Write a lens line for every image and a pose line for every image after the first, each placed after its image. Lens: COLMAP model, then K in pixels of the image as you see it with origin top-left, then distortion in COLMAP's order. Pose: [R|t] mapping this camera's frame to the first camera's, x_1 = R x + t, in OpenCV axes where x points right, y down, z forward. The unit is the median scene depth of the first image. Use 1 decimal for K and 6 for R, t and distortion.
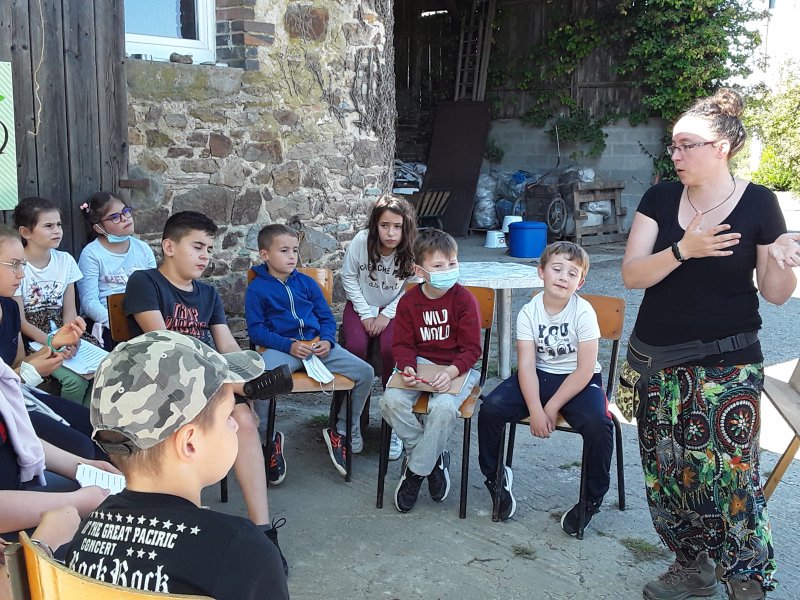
lens RADIAL K [[974.0, 0, 400.0], [0, 974.0, 300.0], [0, 0, 1]] dist [0.176008, -0.311974]
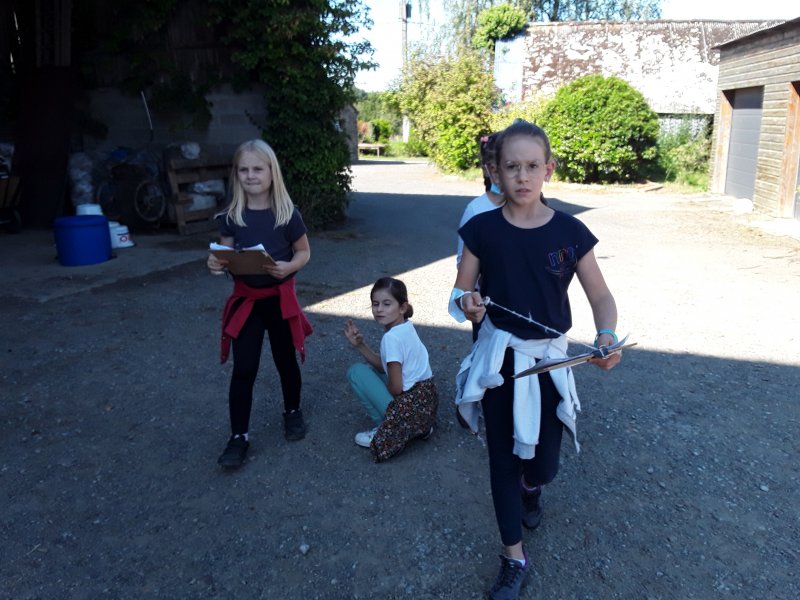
lens RADIAL K [[634.5, 0, 400.0], [0, 634.5, 300.0], [0, 0, 1]] dist [-0.001699, -0.004515]
pose [[0.951774, -0.101578, 0.289495, 0.199628], [0.069589, 0.990482, 0.118754, -0.052407], [-0.298803, -0.092881, 0.949784, 0.418950]]
